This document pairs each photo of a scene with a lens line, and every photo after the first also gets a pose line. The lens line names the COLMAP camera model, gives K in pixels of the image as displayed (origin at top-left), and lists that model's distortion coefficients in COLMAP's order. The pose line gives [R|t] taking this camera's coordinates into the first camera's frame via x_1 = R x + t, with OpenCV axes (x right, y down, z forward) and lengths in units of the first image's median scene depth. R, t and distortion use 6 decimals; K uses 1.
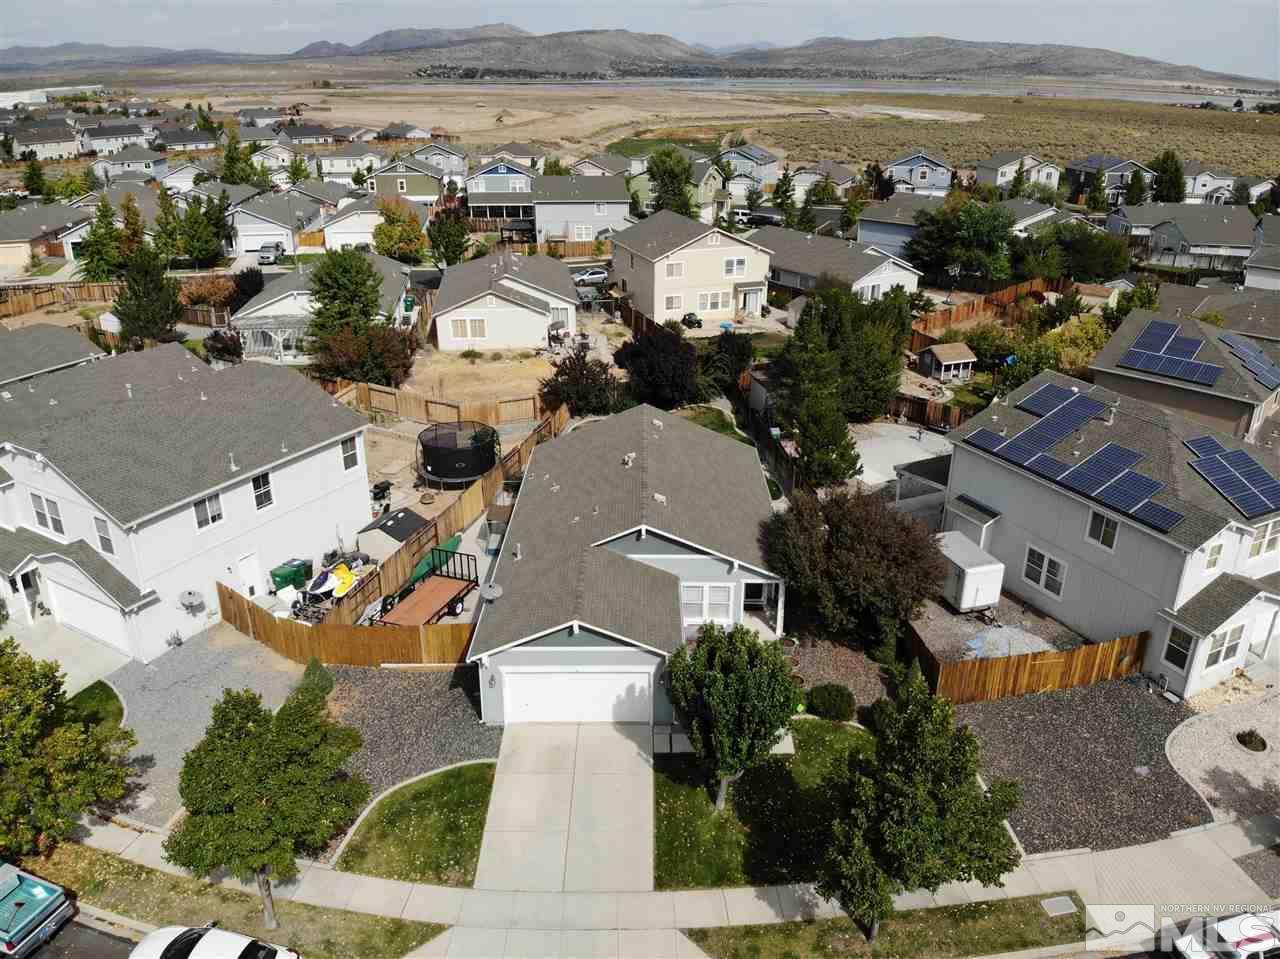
lens RADIAL K [[963.7, 0, 663.0], [0, 963.7, 482.6], [0, 0, 1]] dist [0.106577, -0.275607]
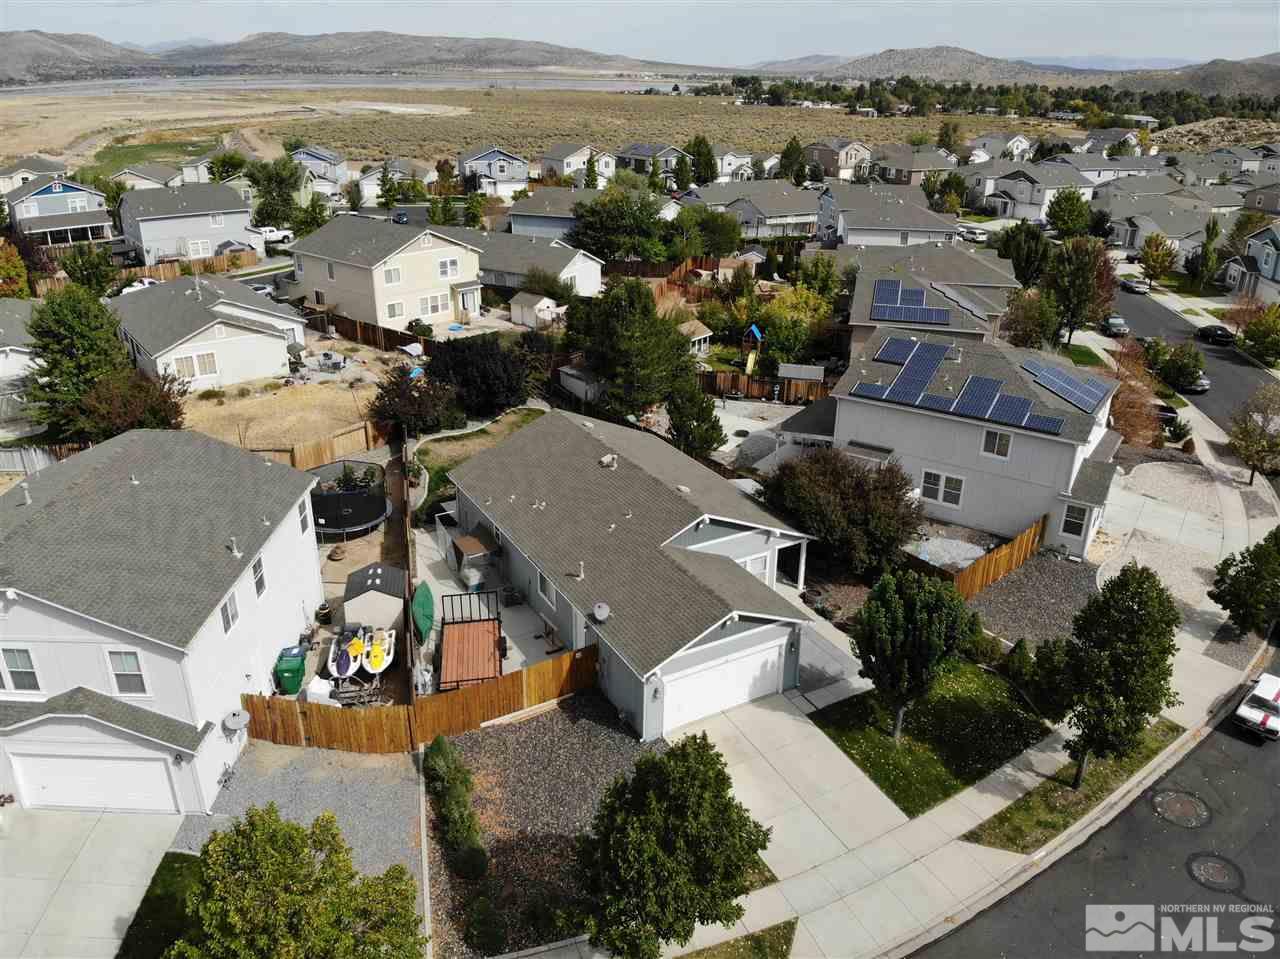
lens RADIAL K [[952.3, 0, 674.0], [0, 952.3, 481.1], [0, 0, 1]] dist [0.069121, -0.187407]
pose [[0.862043, -0.192946, 0.468673, -0.328292], [0.188547, 0.980419, 0.056825, -0.034880], [-0.470460, 0.039381, 0.881542, 0.071817]]
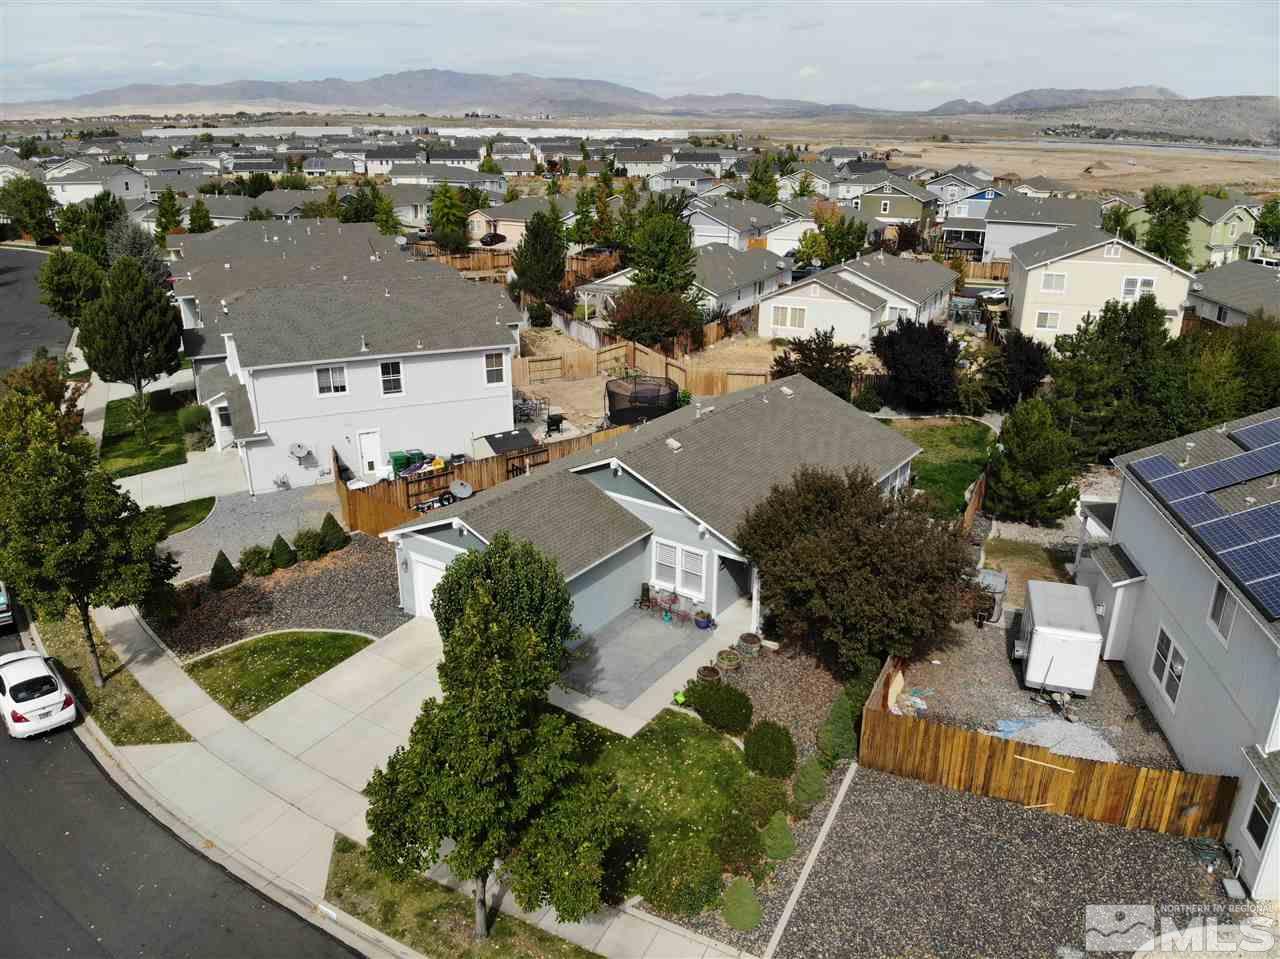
lens RADIAL K [[960.4, 0, 640.0], [0, 960.4, 479.5], [0, 0, 1]] dist [0.070909, -0.190418]
pose [[0.812217, 0.197954, -0.548742, 0.309835], [-0.228910, 0.973370, 0.012315, 0.029765], [0.536567, 0.115610, 0.835901, 0.167985]]
